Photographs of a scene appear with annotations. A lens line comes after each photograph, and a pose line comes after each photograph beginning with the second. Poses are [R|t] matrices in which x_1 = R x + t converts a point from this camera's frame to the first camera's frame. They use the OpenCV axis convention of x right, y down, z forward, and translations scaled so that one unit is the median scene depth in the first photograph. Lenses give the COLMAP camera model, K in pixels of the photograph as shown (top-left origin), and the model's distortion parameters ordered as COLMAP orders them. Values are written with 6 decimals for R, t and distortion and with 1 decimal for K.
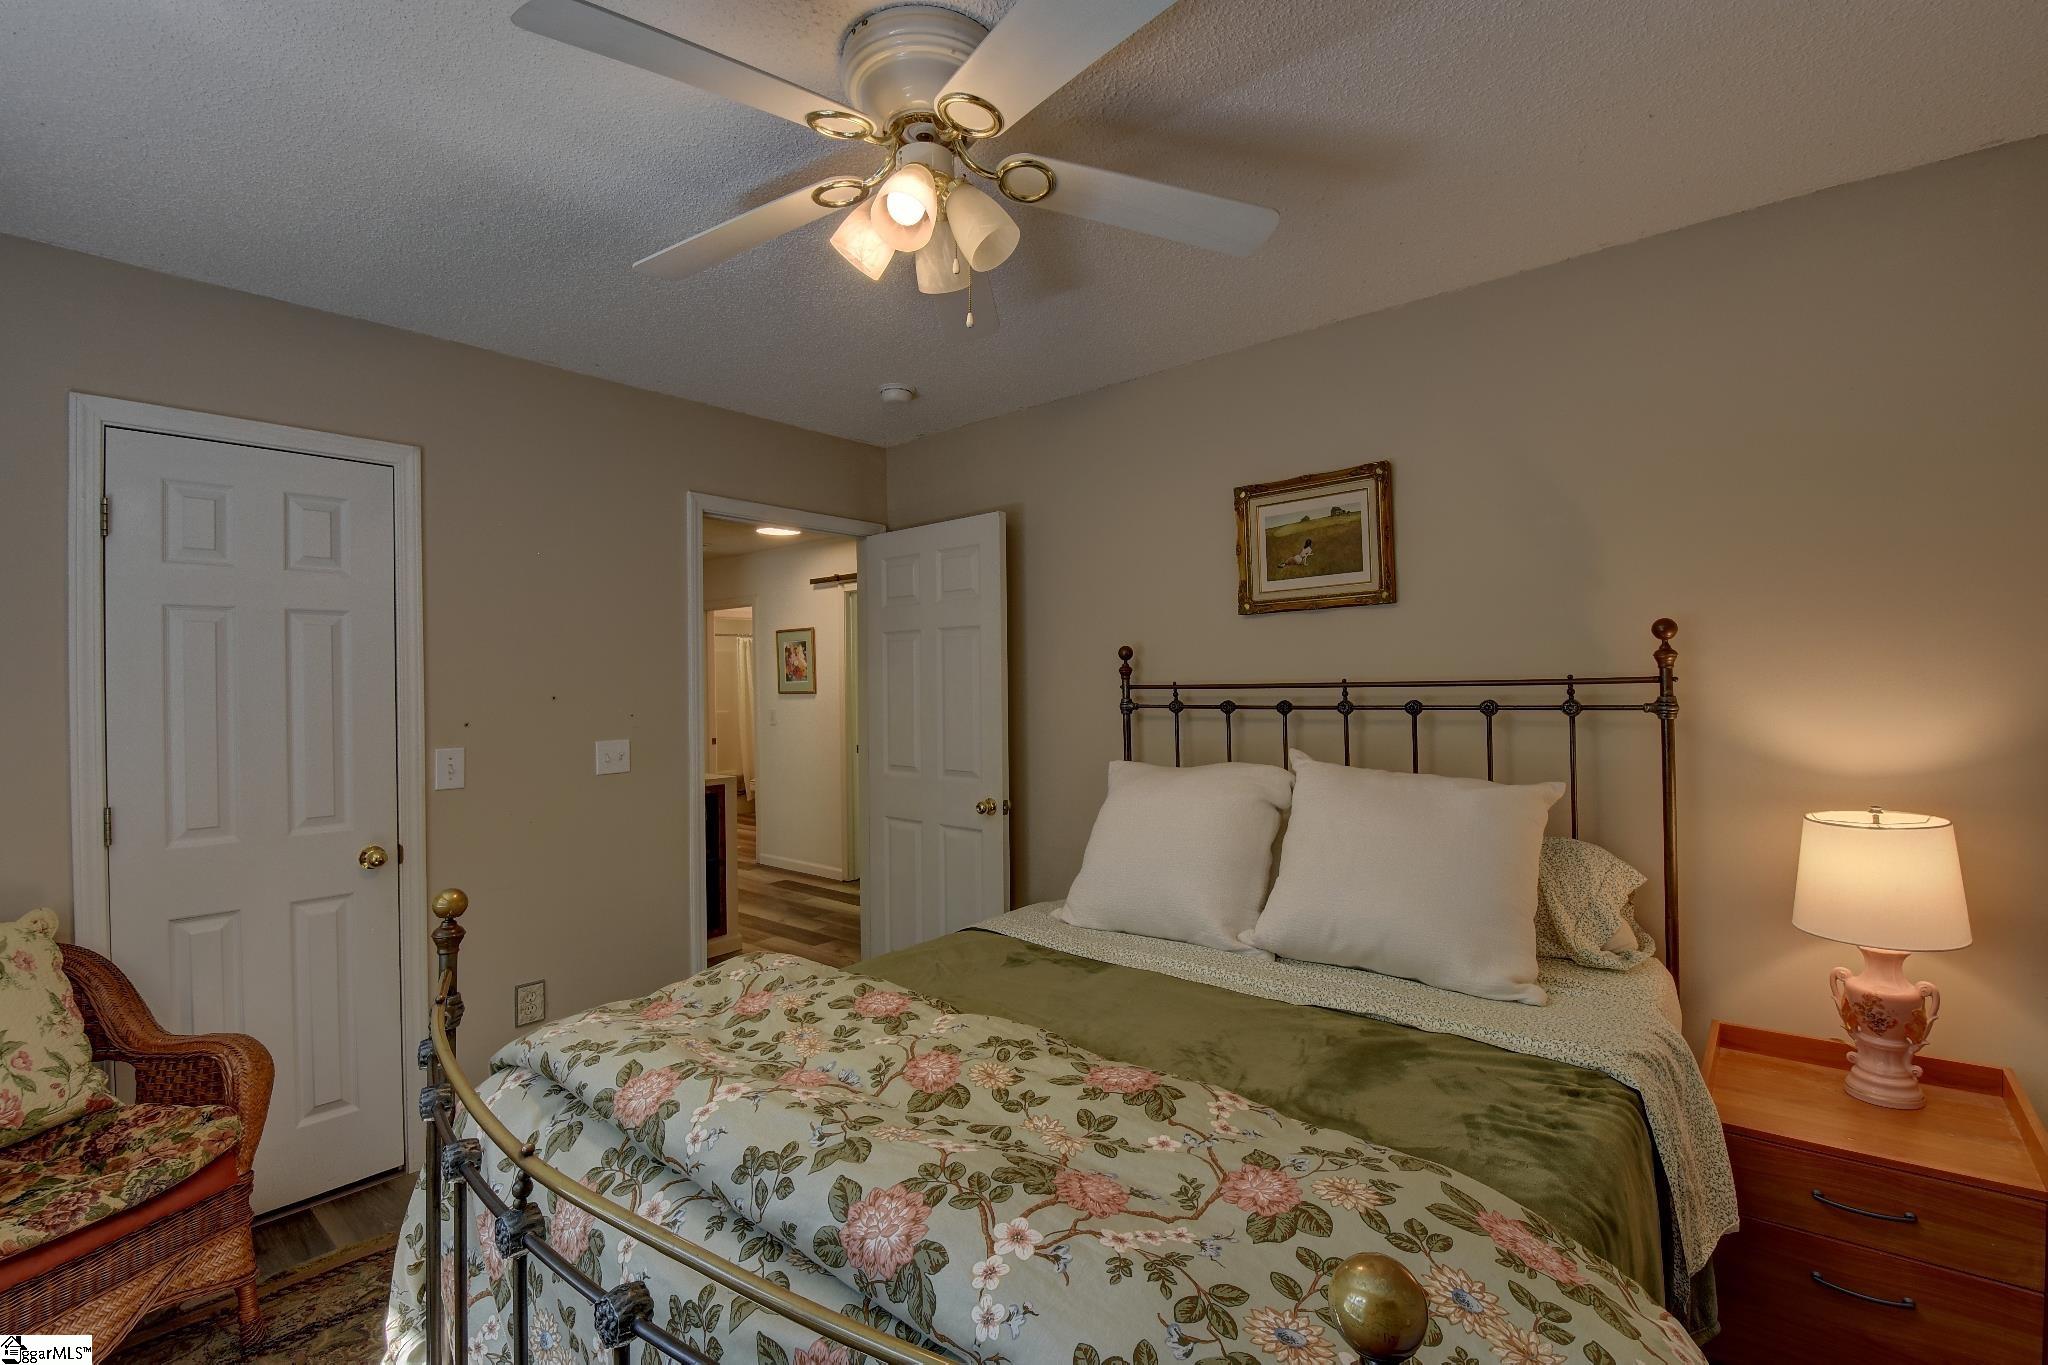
lens RADIAL K [[898.4, 0, 1029.0], [0, 898.4, 676.8], [0, 0, 1]] dist [0.020688, -0.025322]
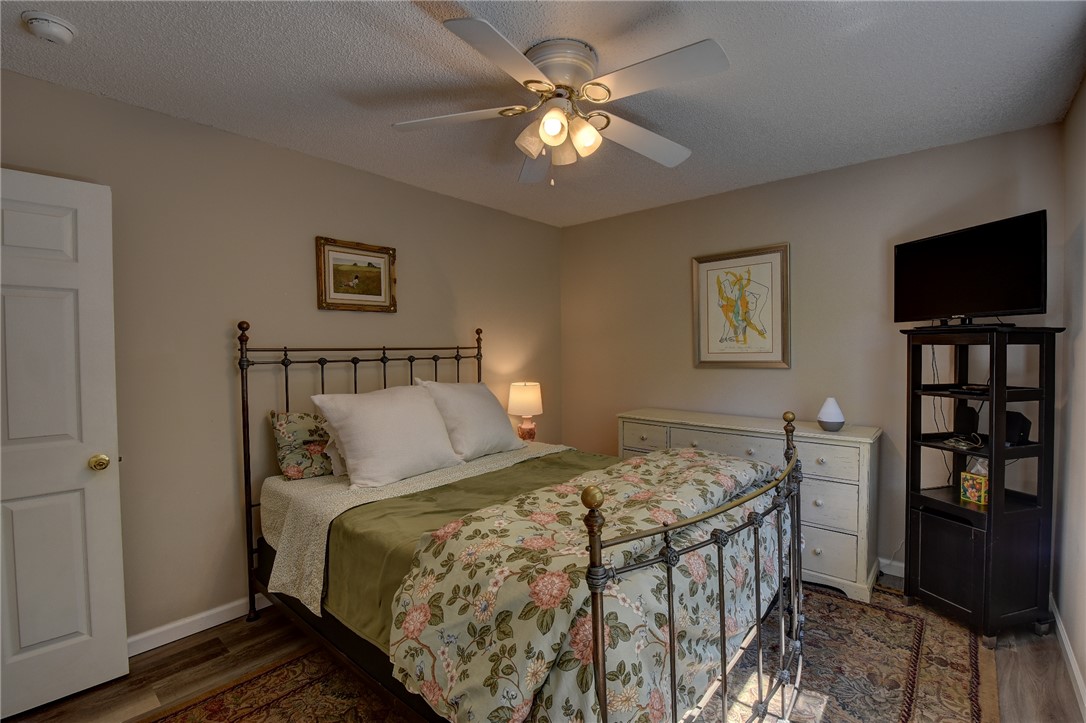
lens RADIAL K [[476.4, 0, 545.7], [0, 476.4, 358.5], [0, 0, 1]] dist [0.020688, -0.025322]
pose [[0.014291, -0.009611, 0.999852, -0.765349], [-0.003736, 0.999946, 0.009666, 0.018876], [-0.999891, -0.003874, 0.014255, 0.596428]]
